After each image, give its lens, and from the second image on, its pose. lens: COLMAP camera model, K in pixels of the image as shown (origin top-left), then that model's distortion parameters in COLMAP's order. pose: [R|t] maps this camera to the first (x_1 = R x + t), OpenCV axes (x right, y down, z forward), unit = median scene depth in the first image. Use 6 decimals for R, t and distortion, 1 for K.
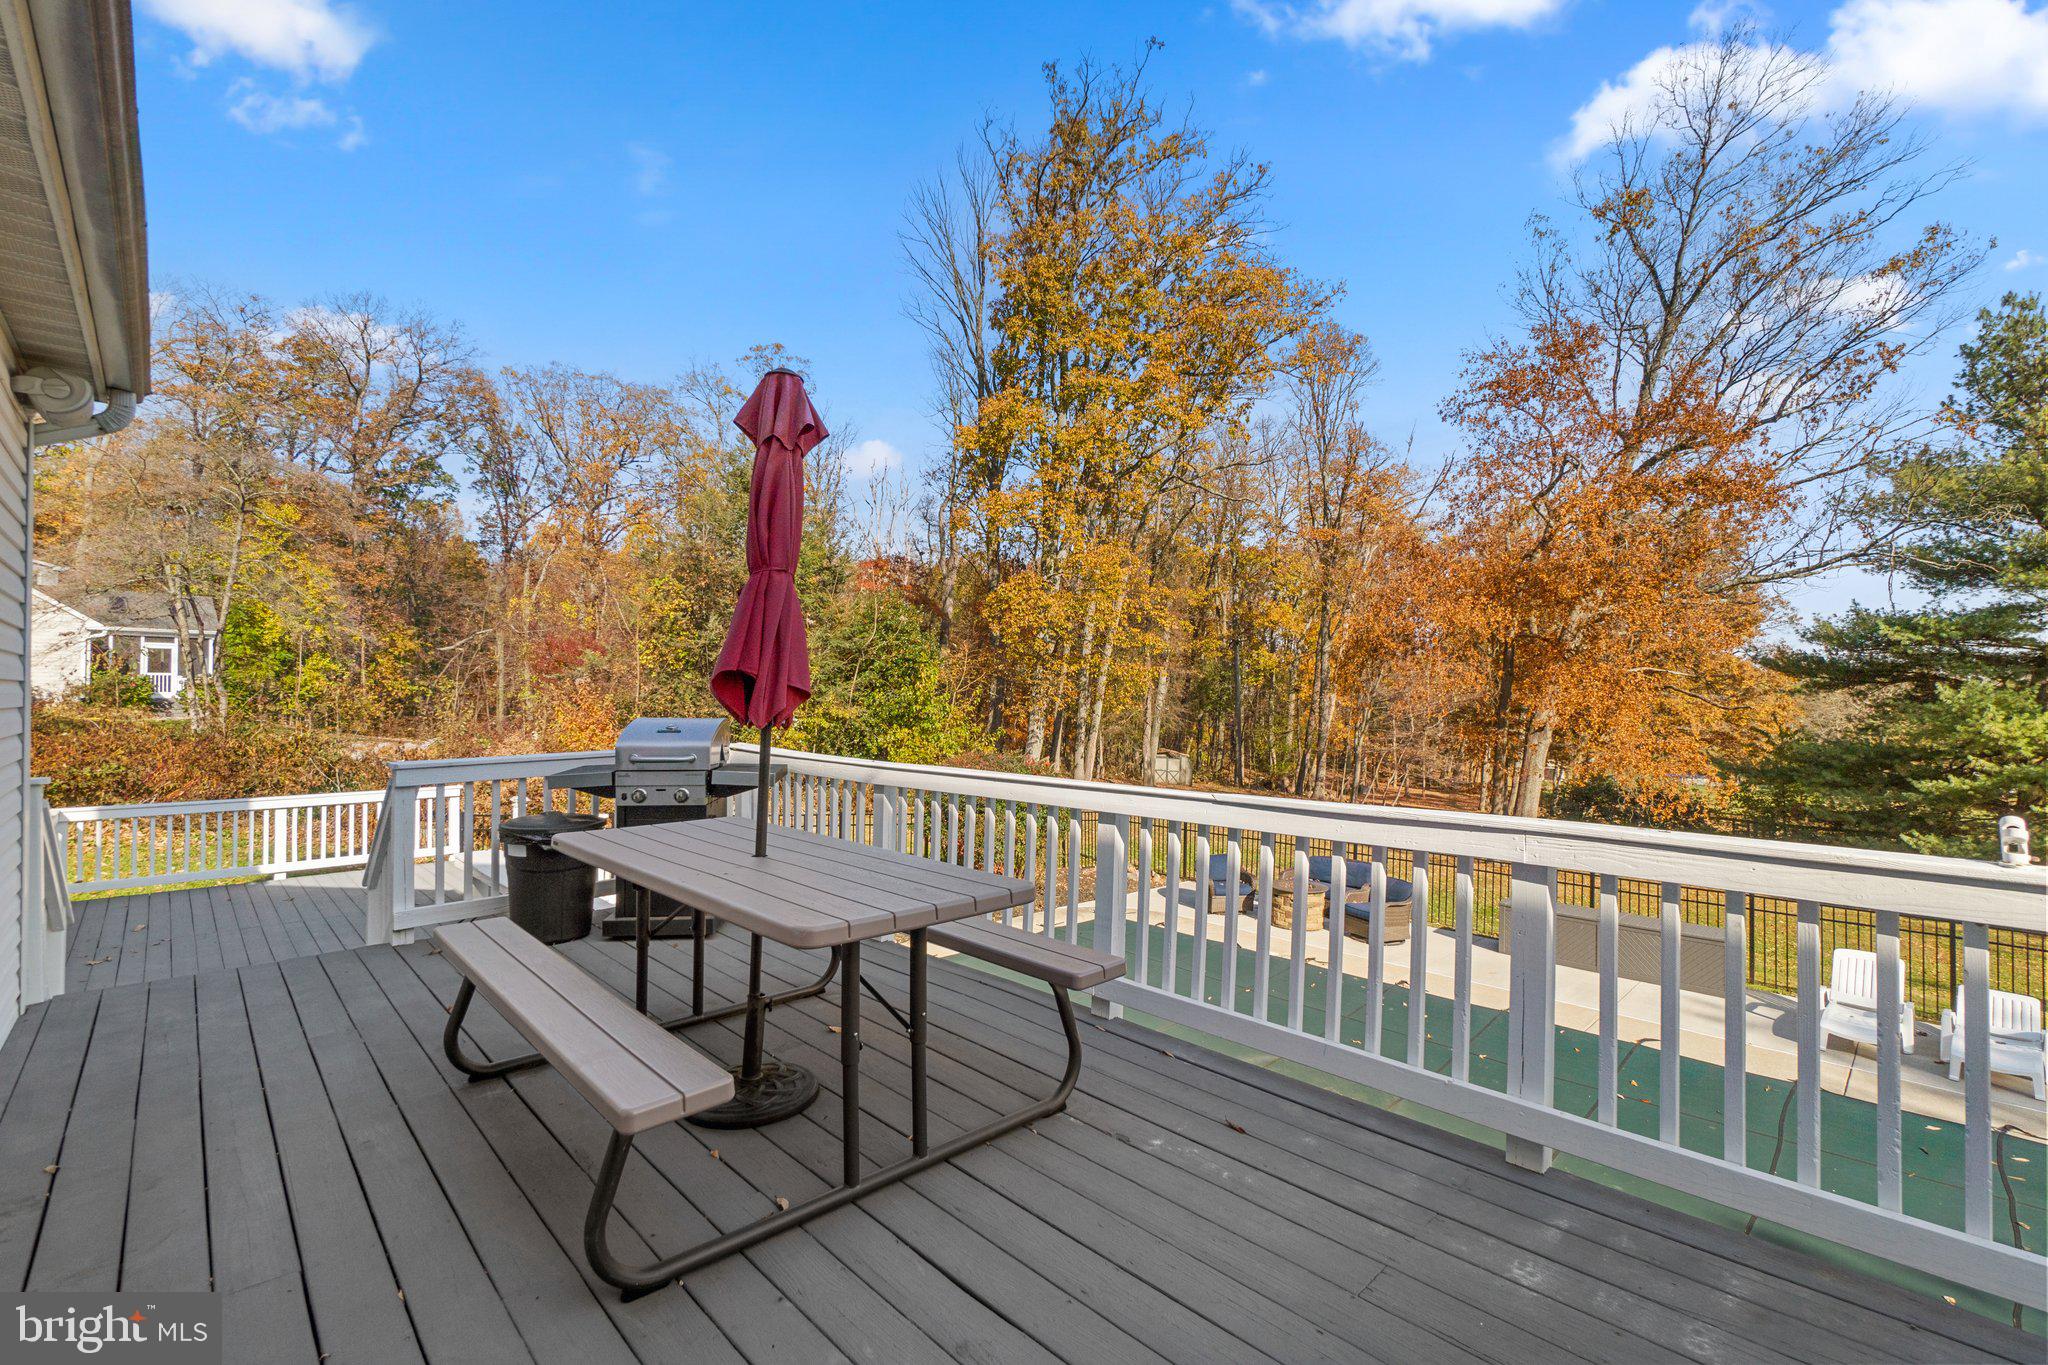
lens RADIAL K [[869.1, 0, 1019.2], [0, 869.1, 720.2], [0, 0, 1]] dist [0.000650, -0.000144]
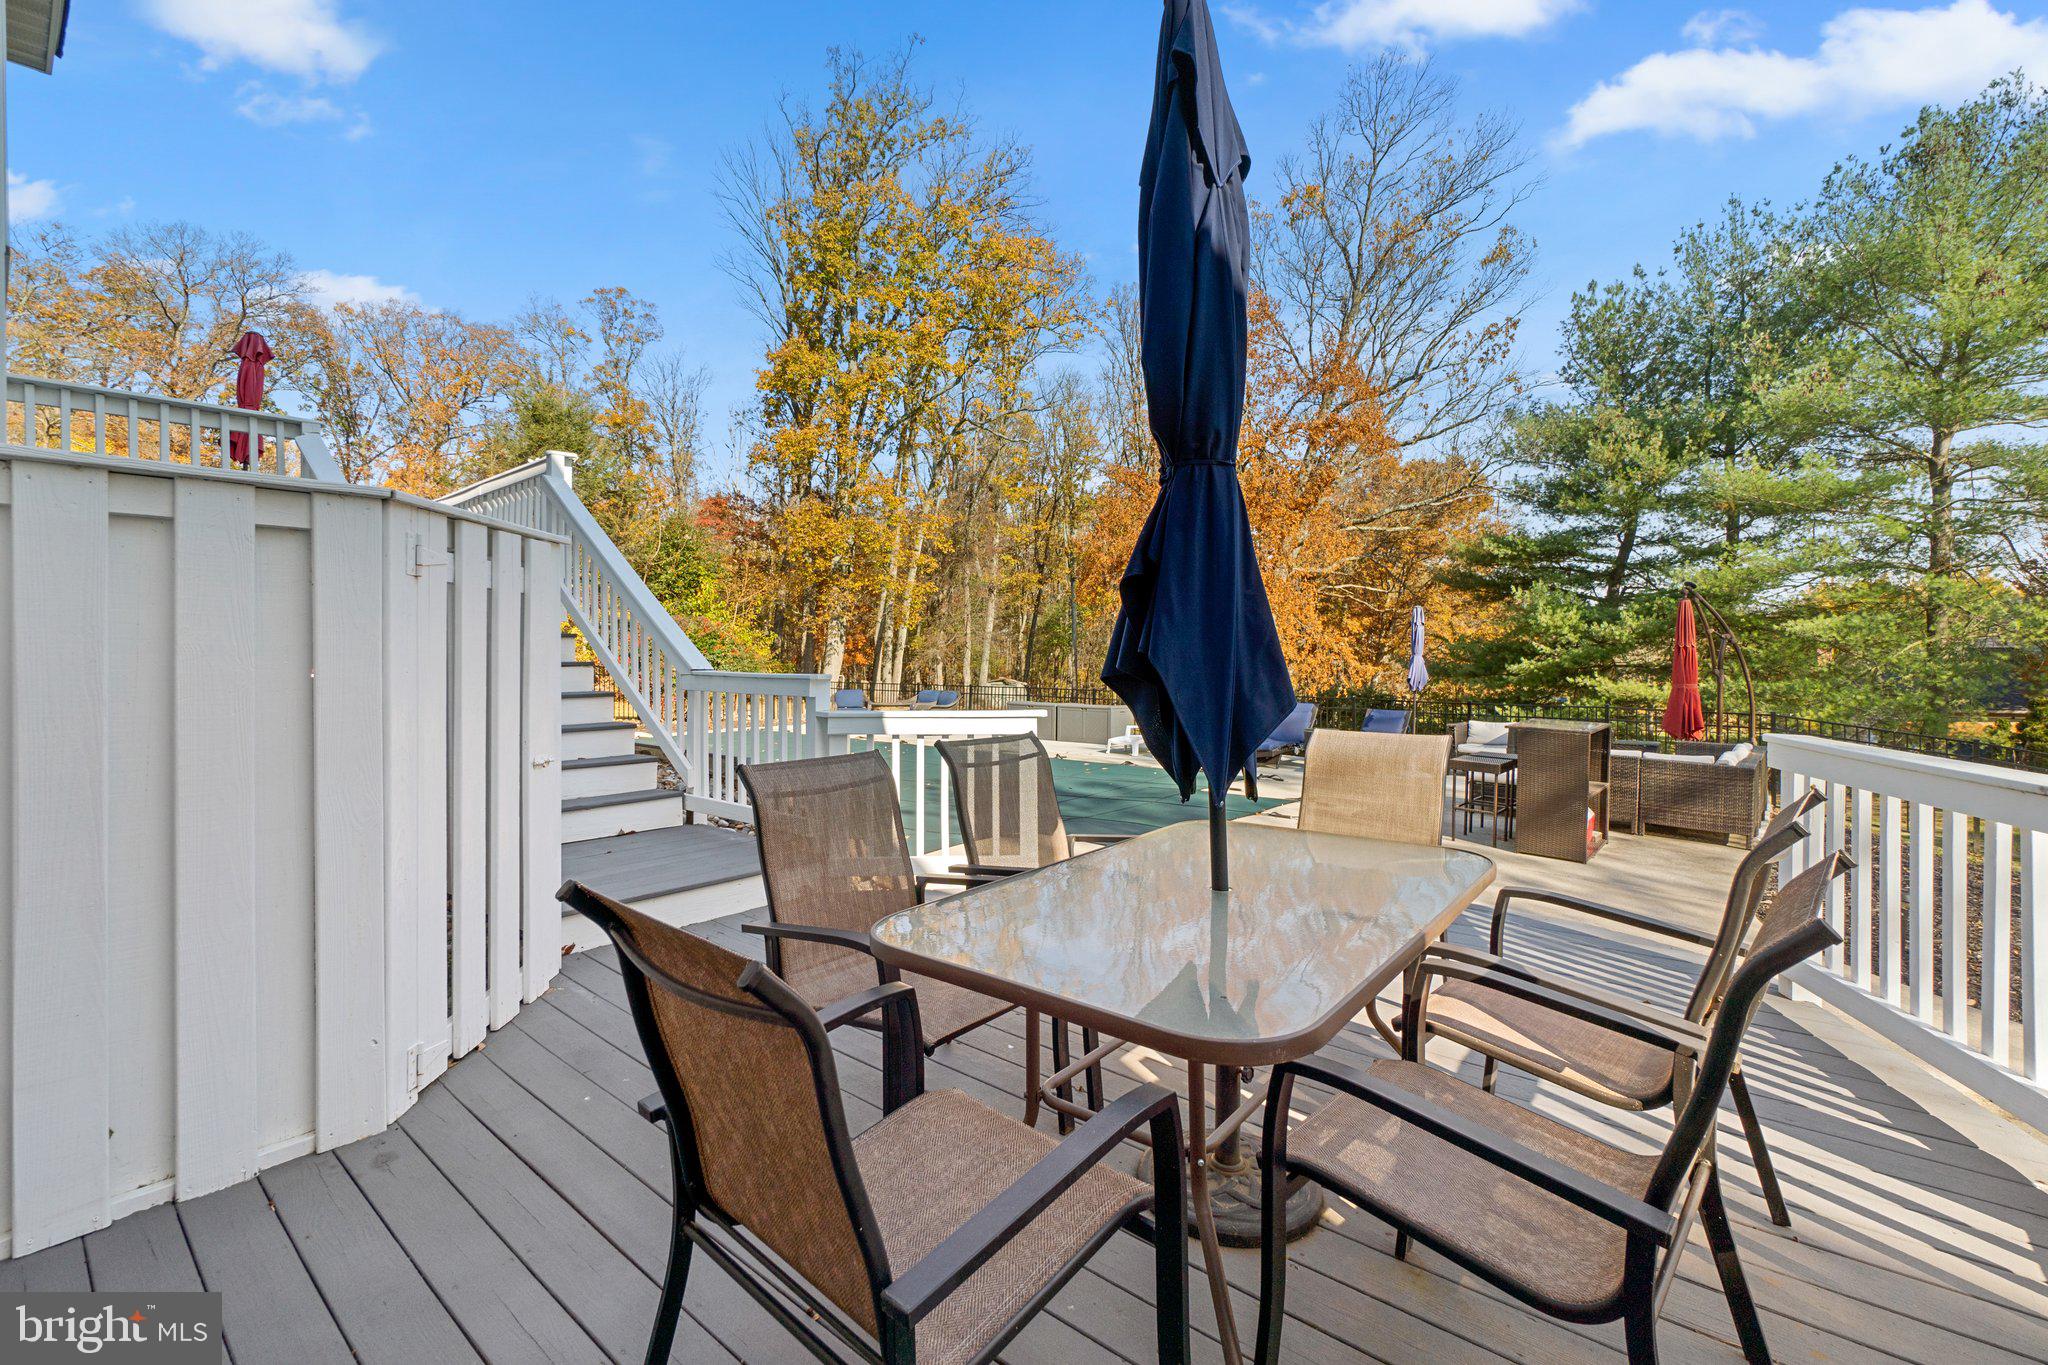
lens RADIAL K [[876.5, 0, 1018.1], [0, 876.5, 685.8], [0, 0, 1]] dist [-0.001471, -0.000359]
pose [[0.994636, -0.015989, 0.102196, 0.075775], [0.014657, 0.999798, 0.013768, 0.029364], [-0.102396, -0.012196, 0.994669, -0.082821]]
